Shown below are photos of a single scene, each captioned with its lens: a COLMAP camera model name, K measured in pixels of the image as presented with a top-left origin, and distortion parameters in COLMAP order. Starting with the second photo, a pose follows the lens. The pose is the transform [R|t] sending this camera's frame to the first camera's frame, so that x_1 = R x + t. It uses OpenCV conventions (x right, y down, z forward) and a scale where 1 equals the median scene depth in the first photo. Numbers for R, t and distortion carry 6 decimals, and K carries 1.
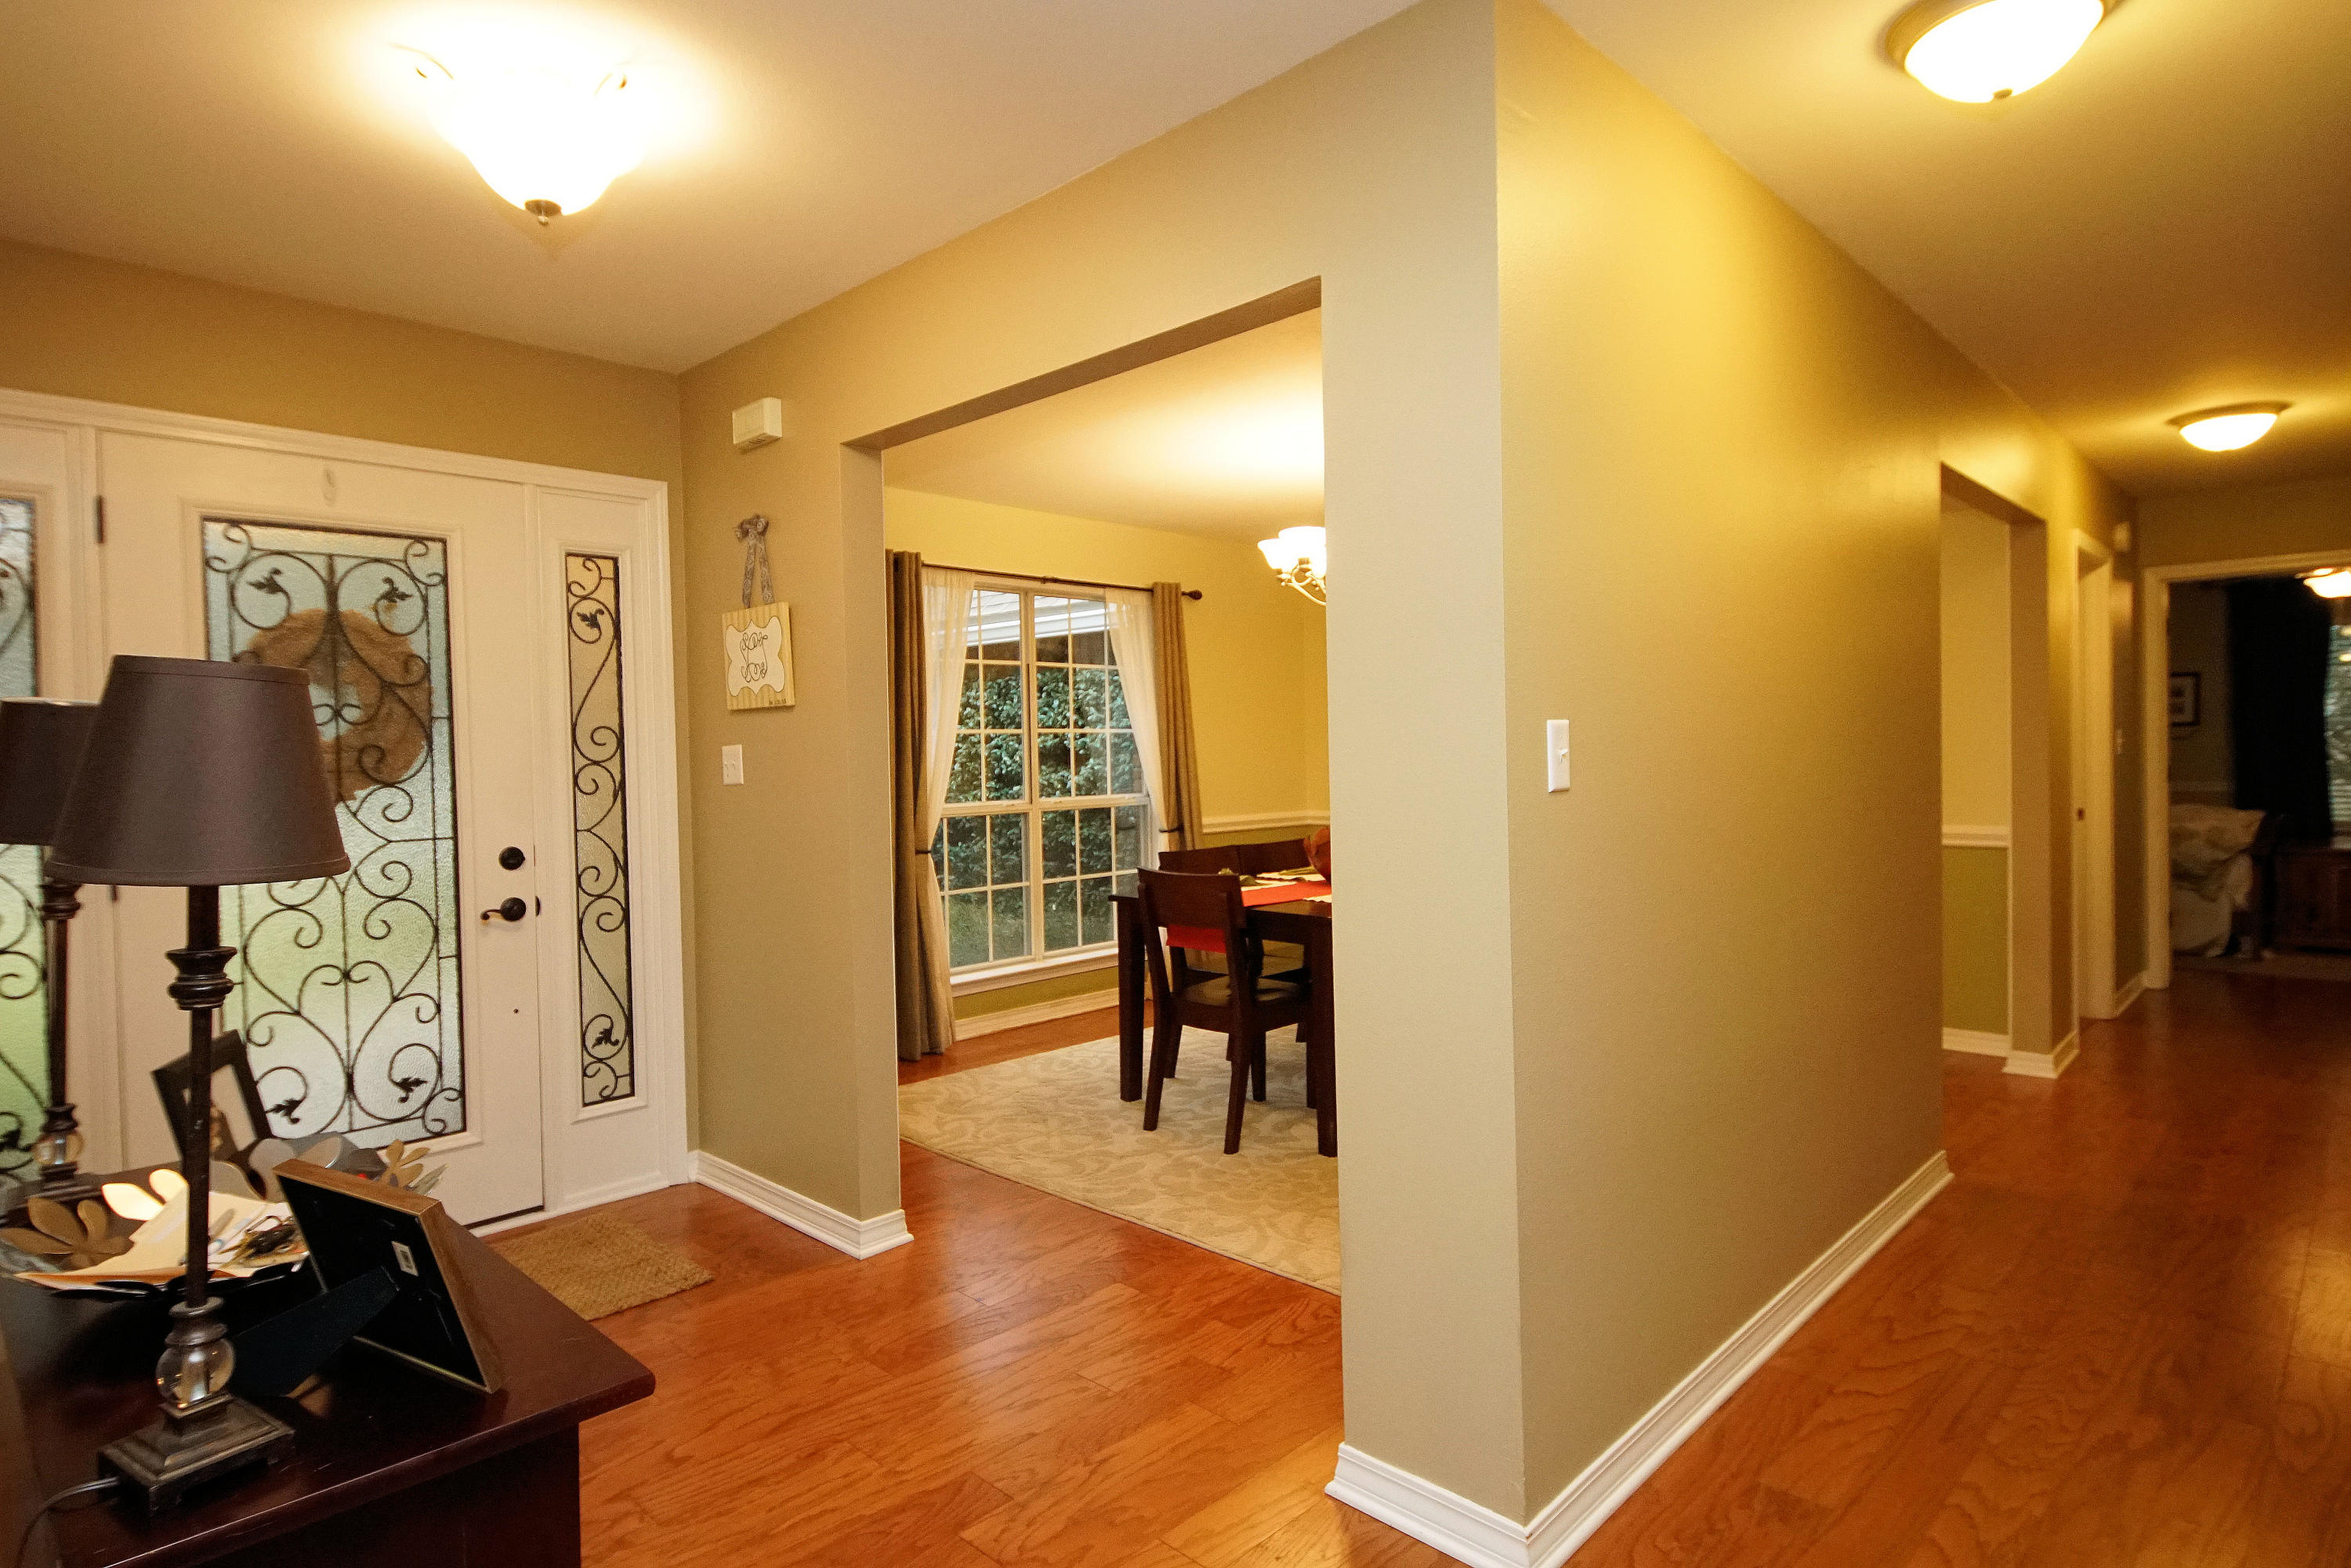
lens RADIAL K [[1272.5, 0, 1175.5], [0, 1272.5, 784.0], [0, 0, 1]] dist [-0.003168, -0.000774]
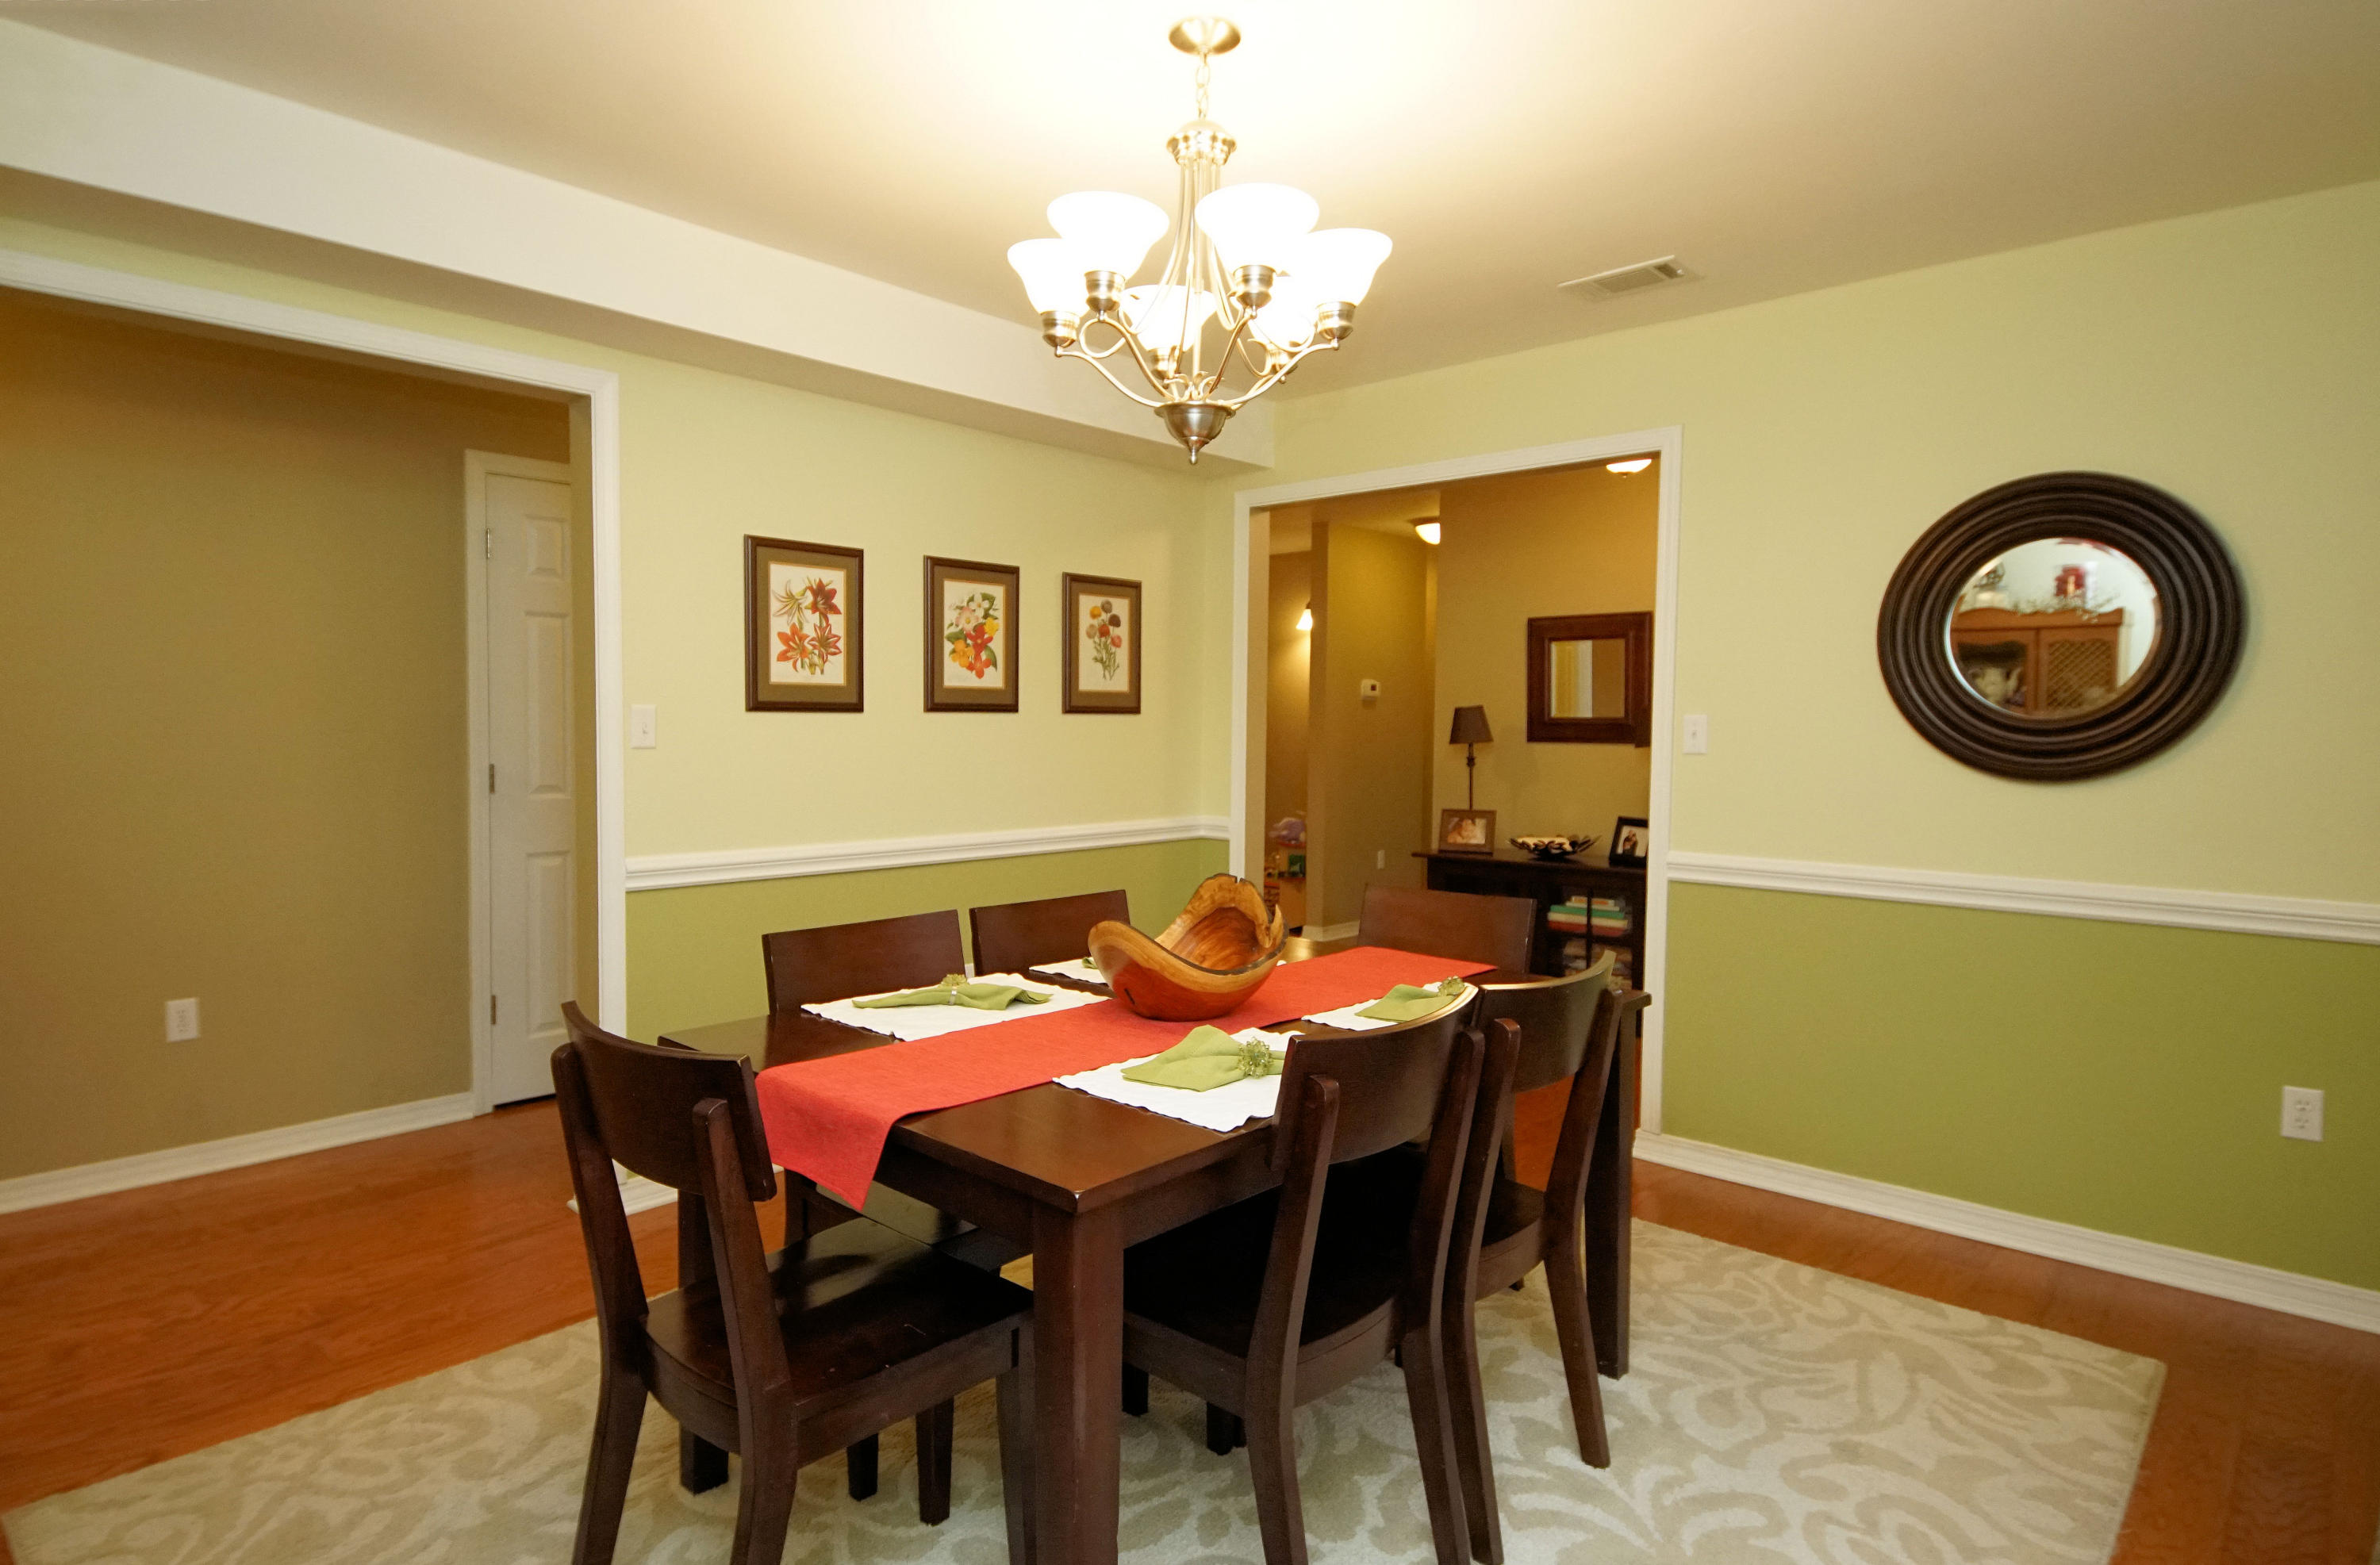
lens RADIAL K [[1305.3, 0, 1190.0], [0, 1305.3, 782.5], [0, 0, 1]] dist [-0.000053, 0.000015]
pose [[-0.999082, 0.011872, -0.041163, 0.205119], [0.008807, 0.997230, 0.073855, -0.057097], [0.041926, 0.073424, -0.996419, 1.903241]]
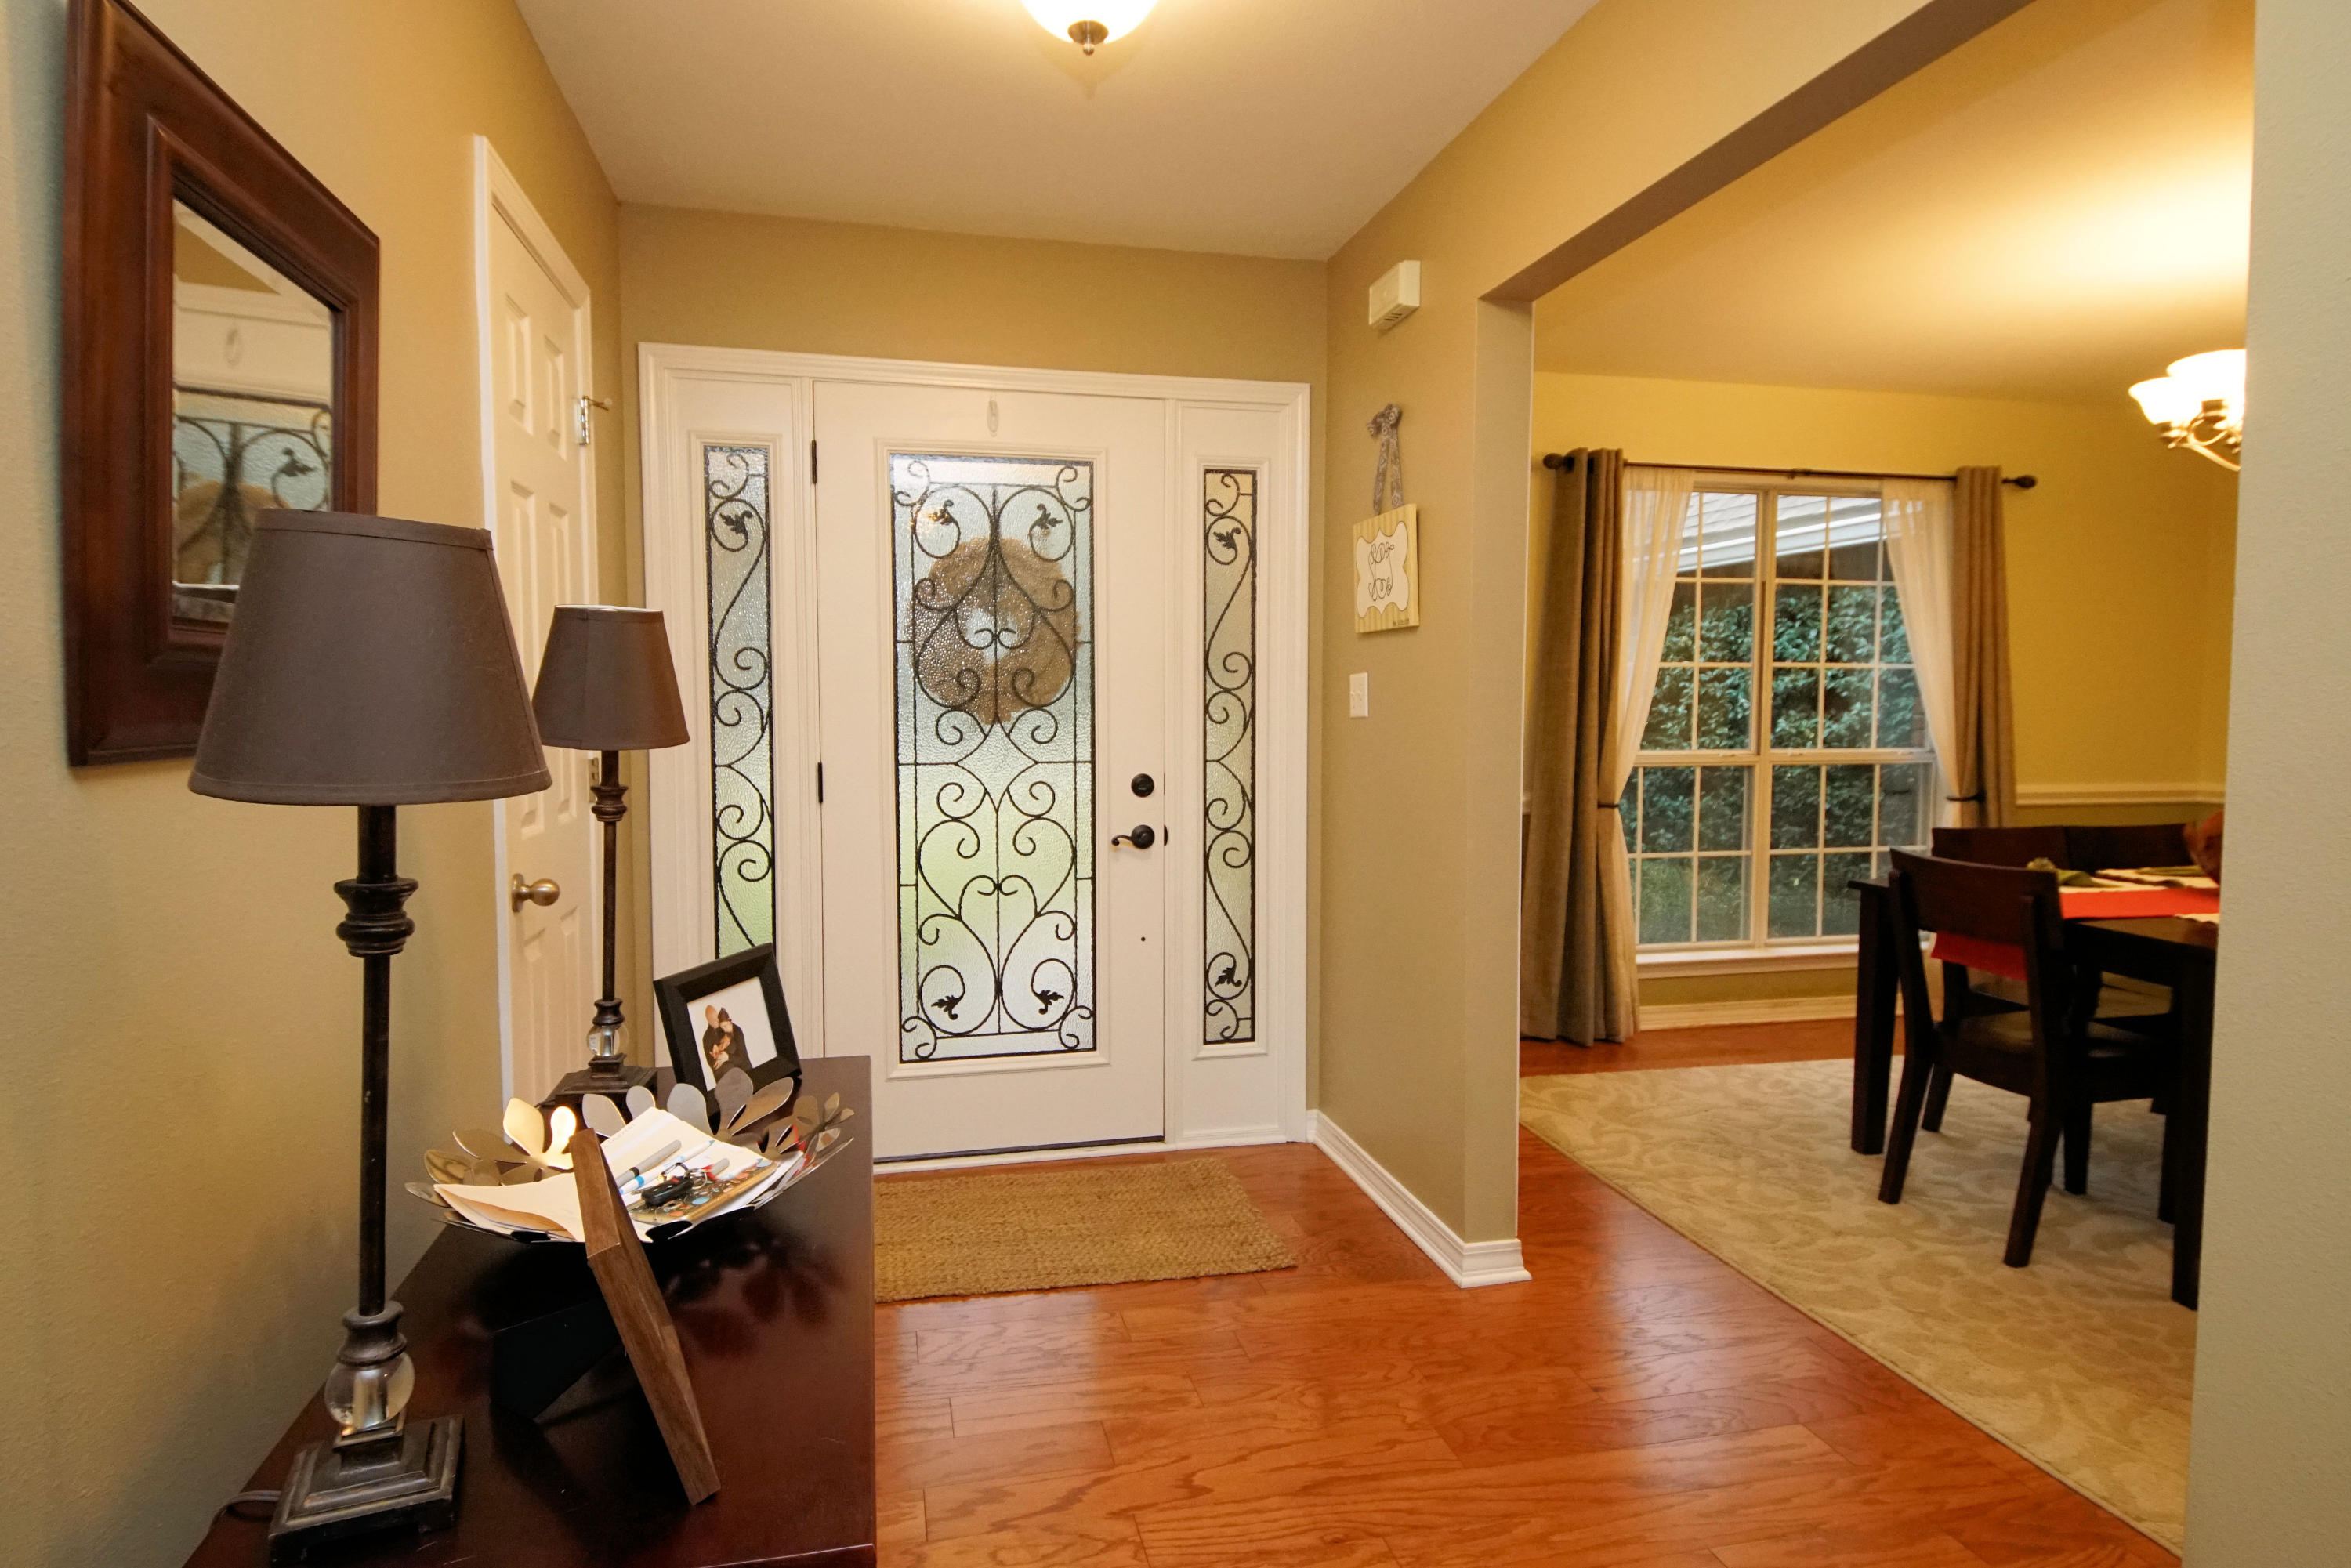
lens RADIAL K [[1275.5, 0, 1128.3], [0, 1275.5, 778.2], [0, 0, 1]] dist [0.033576, -0.040217]
pose [[0.826676, 0.056395, -0.559845, 0.021620], [-0.032890, 0.998107, 0.051976, 0.001514], [0.561716, -0.024554, 0.826966, 0.160112]]
